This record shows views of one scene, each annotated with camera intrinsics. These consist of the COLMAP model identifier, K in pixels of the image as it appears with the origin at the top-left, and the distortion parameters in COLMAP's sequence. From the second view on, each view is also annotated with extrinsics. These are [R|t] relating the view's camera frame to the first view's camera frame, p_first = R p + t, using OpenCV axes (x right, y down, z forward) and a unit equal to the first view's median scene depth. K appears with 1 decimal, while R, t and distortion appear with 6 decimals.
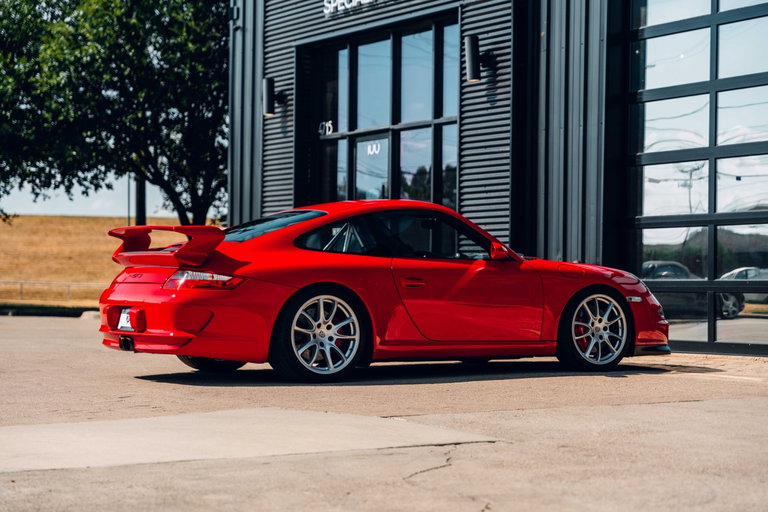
lens RADIAL K [[1577.8, 0, 384.0], [0, 1577.8, 256.0], [0, 0, 1]] dist [0.084470, -0.047237]
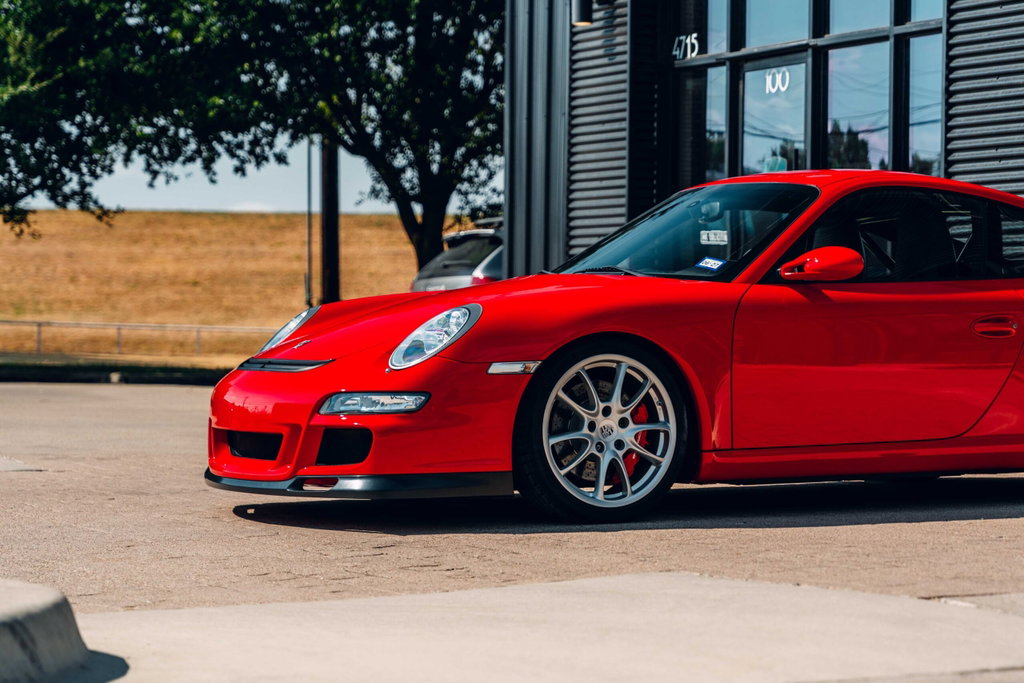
lens RADIAL K [[2698.3, 0, 479.6], [0, 2698.3, 342.0], [0, 0, 1]] dist [0.087874, -0.051480]
pose [[0.996005, -0.000991, -0.089288, -0.024400], [0.003087, 0.999723, 0.023340, -0.000033], [0.089240, -0.023523, 0.995732, 0.050387]]
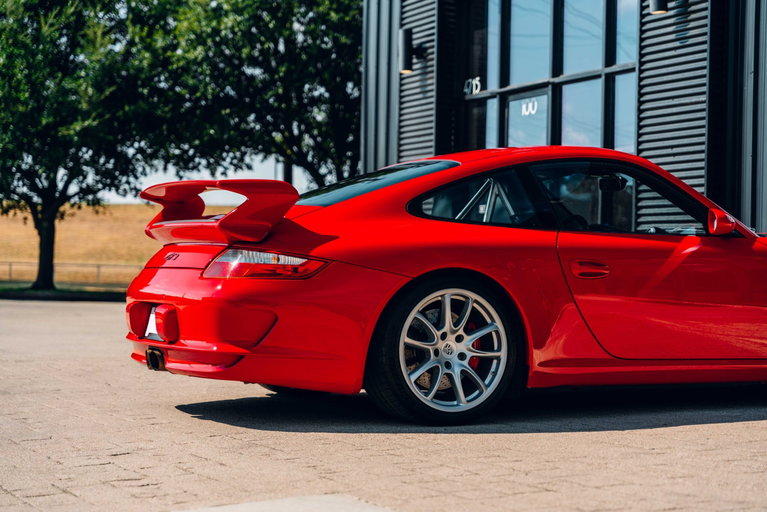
lens RADIAL K [[1480.3, 0, 383.5], [0, 1480.3, 256.0], [0, 0, 1]] dist [0.061930, -0.067372]
pose [[0.994583, 0.004018, -0.103872, -0.001604], [-0.003227, 0.999965, 0.007781, 0.003638], [0.103899, -0.007404, 0.994560, 0.207095]]
